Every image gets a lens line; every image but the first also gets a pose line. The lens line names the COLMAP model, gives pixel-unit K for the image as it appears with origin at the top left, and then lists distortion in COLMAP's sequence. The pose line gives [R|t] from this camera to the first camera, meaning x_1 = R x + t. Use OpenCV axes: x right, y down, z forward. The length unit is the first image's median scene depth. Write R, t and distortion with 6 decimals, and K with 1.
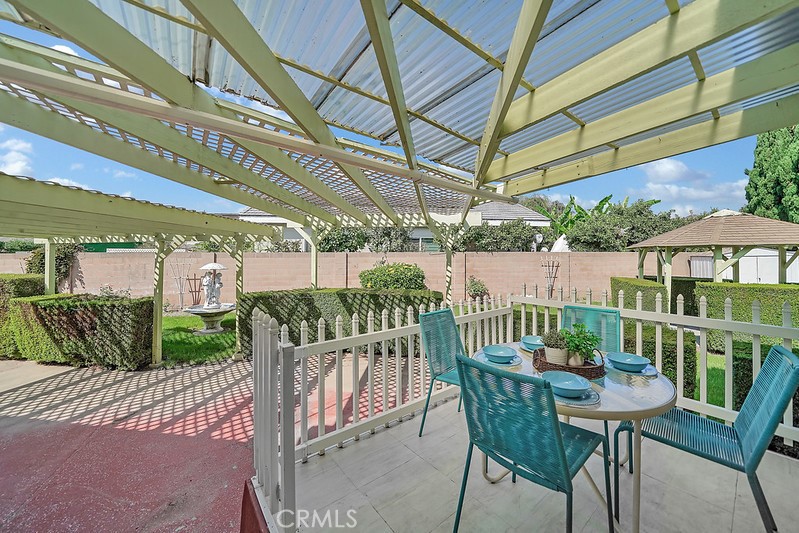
lens RADIAL K [[302.8, 0, 412.7], [0, 302.8, 242.4], [0, 0, 1]] dist [-0.008318, -0.000034]
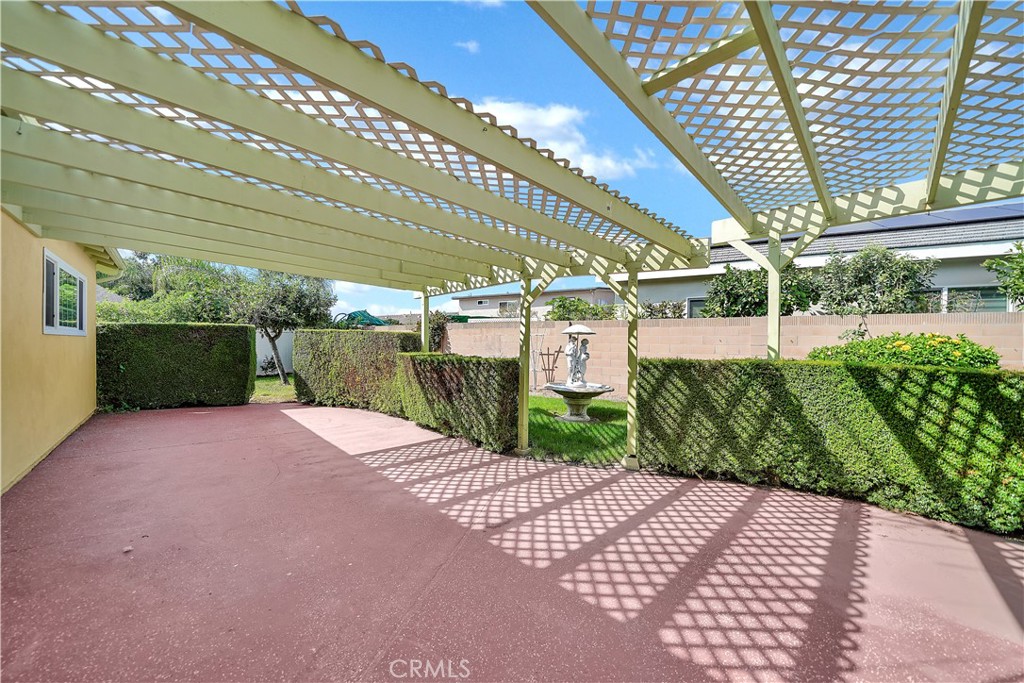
lens RADIAL K [[374.9, 0, 511.6], [0, 374.9, 356.7], [0, 0, 1]] dist [-0.017025, 0.000094]
pose [[0.782309, 0.033117, -0.622010, -0.338525], [0.000819, 0.998530, 0.054194, 0.140030], [0.622890, -0.042906, 0.781132, 0.308513]]
